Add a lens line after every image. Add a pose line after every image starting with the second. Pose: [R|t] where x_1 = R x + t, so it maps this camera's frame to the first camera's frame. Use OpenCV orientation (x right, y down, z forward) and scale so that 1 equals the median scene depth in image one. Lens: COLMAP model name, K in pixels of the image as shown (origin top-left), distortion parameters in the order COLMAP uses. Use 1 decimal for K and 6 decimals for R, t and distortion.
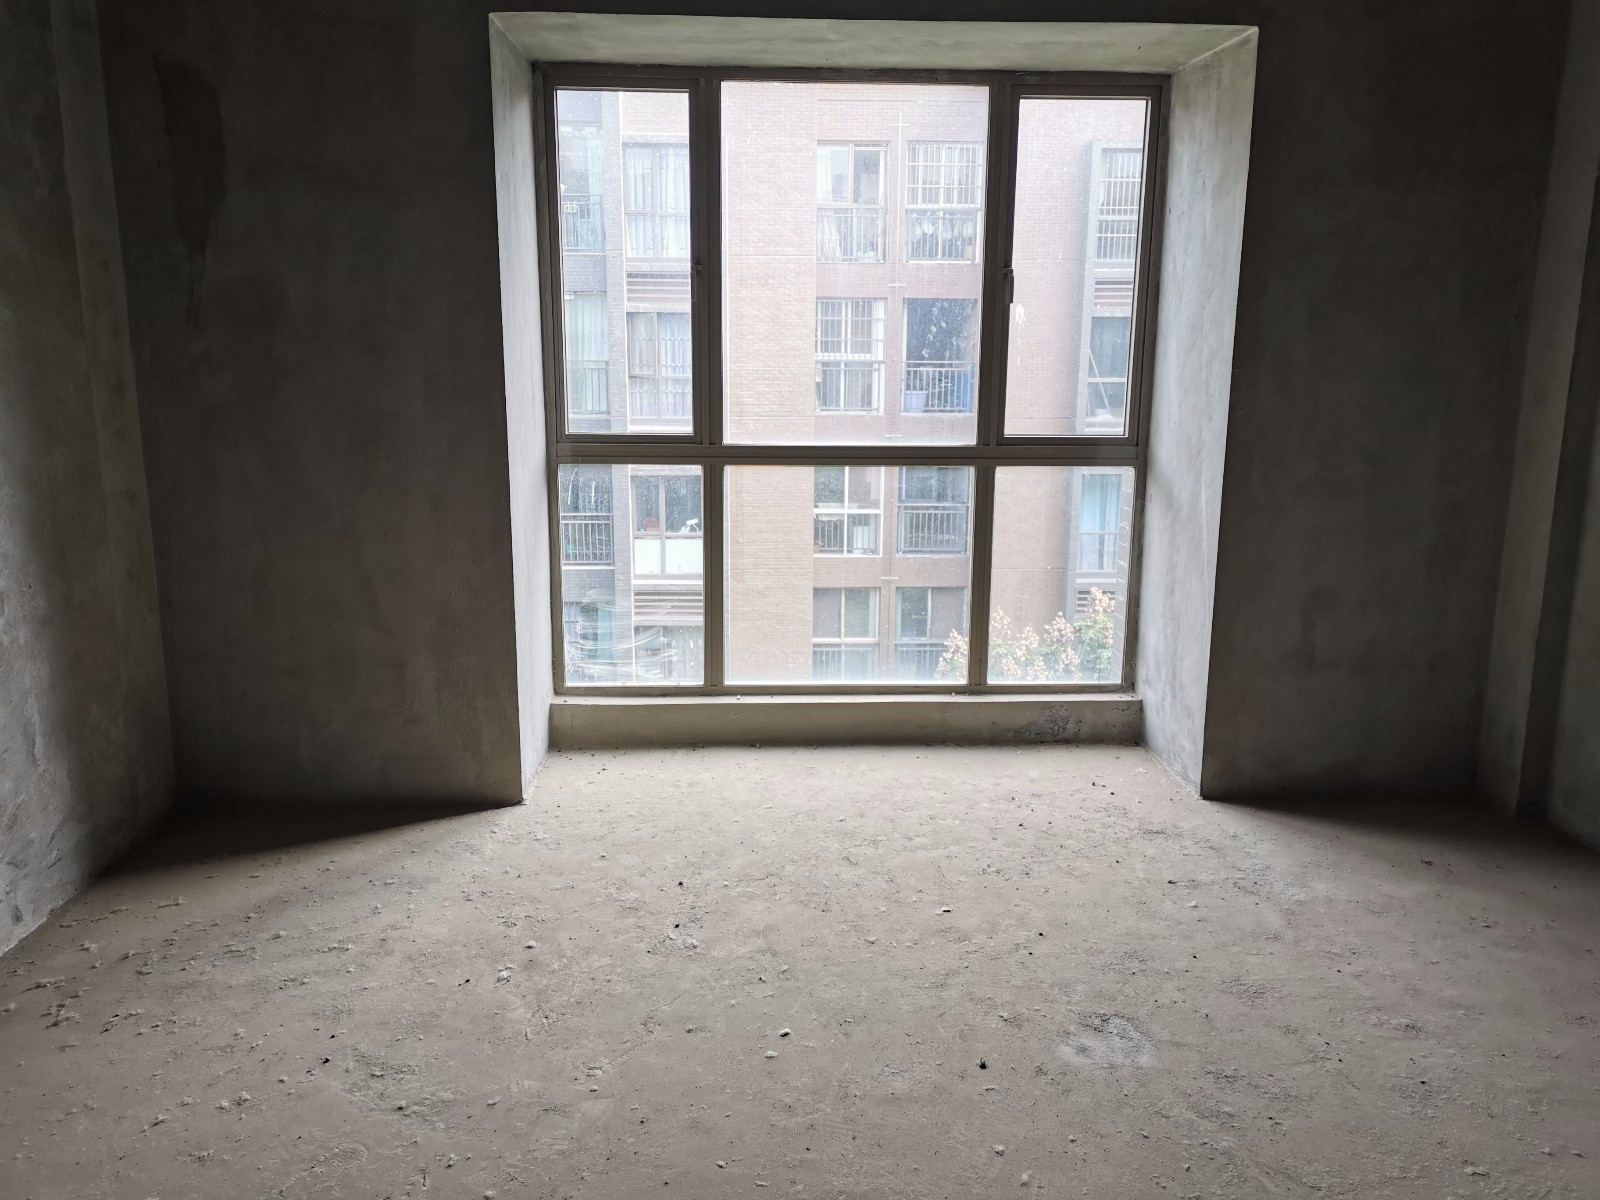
lens RADIAL K [[1240.5, 0, 797.6], [0, 1240.5, 595.4], [0, 0, 1]] dist [0.053343, -0.041502]
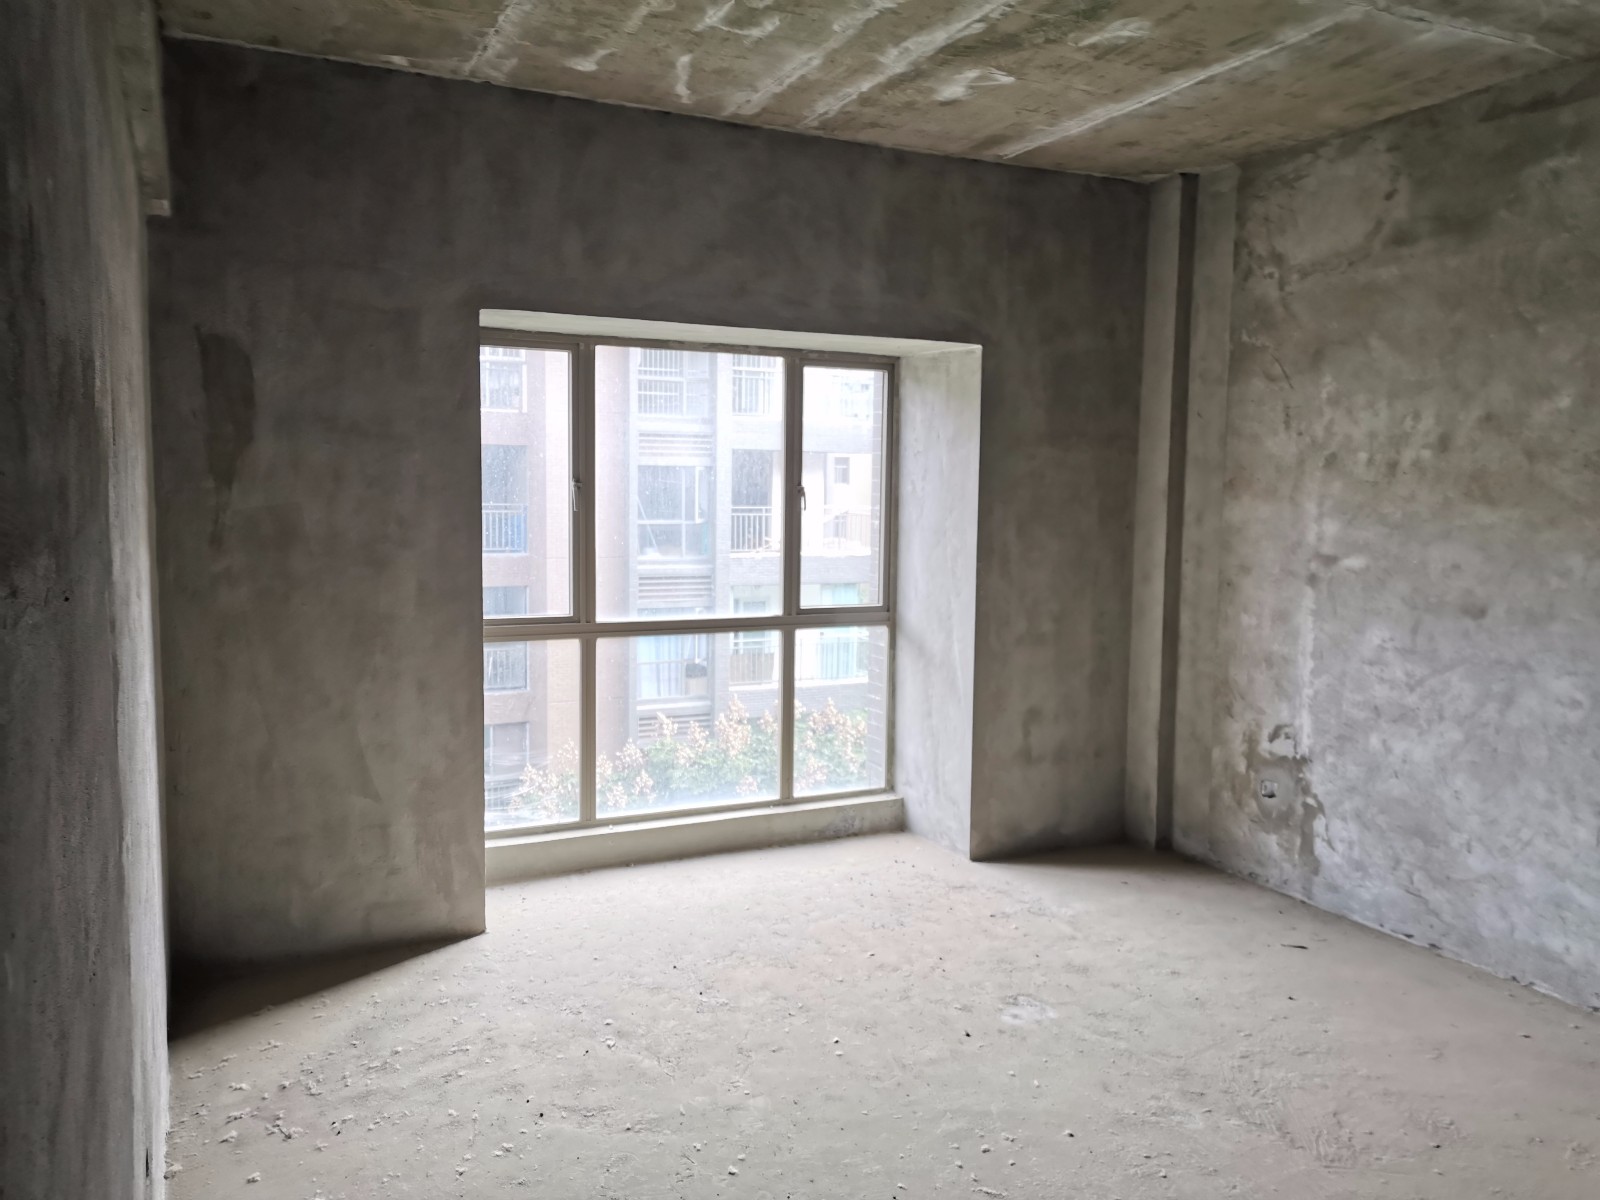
lens RADIAL K [[1240.5, 0, 804.8], [0, 1240.5, 595.8], [0, 0, 1]] dist [0.053343, -0.041502]
pose [[0.917705, -0.031032, 0.396049, -0.413752], [0.071247, 0.993637, -0.087233, -0.027912], [-0.390822, 0.108272, 0.914076, -0.256010]]
